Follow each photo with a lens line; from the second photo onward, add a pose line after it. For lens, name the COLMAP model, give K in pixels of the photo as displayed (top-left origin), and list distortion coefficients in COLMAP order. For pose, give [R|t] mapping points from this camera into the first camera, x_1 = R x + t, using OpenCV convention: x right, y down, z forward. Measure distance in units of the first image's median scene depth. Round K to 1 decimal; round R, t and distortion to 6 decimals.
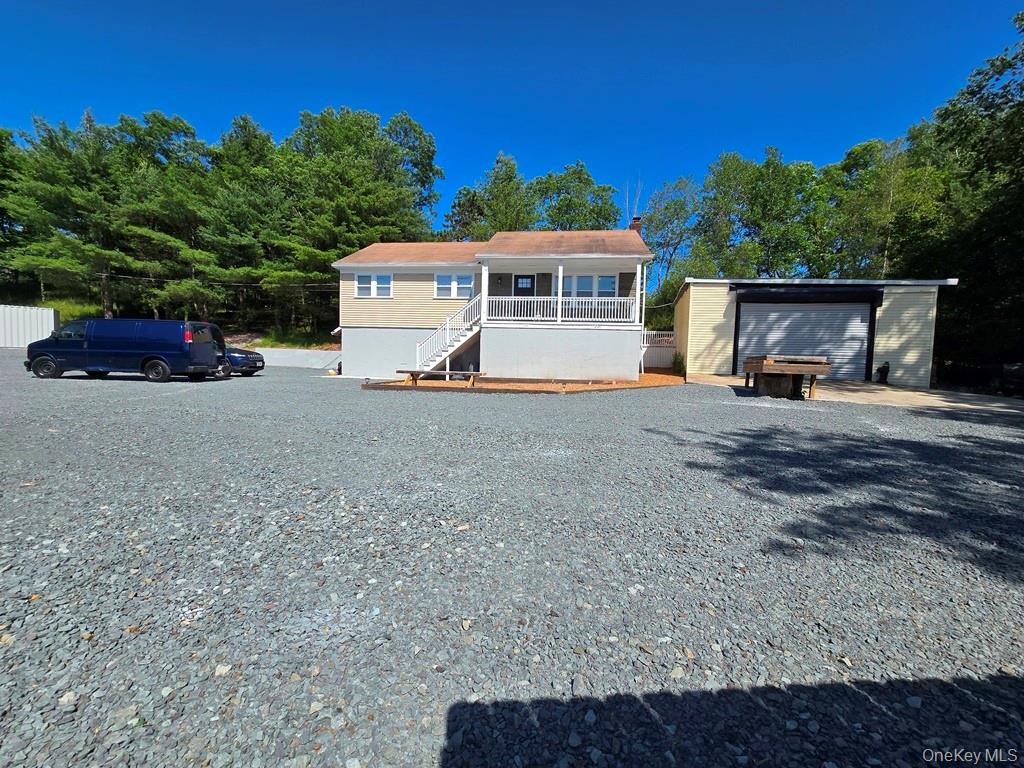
lens RADIAL K [[419.7, 0, 515.2], [0, 419.7, 379.8], [0, 0, 1]] dist [0.004539, -0.002398]
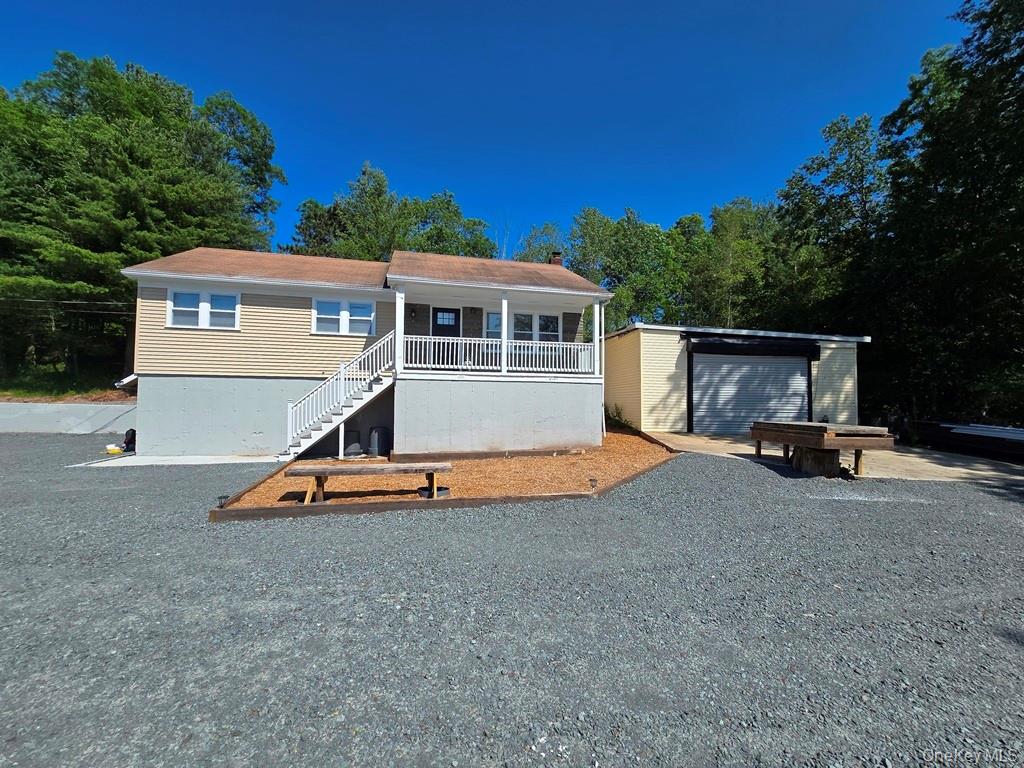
lens RADIAL K [[419.7, 0, 510.0], [0, 419.7, 387.4], [0, 0, 1]] dist [0.004539, -0.002398]
pose [[0.933187, -0.006794, 0.359327, -0.142922], [0.029961, 0.997812, -0.058943, -0.060038], [-0.358140, 0.065771, 0.931349, 0.267937]]
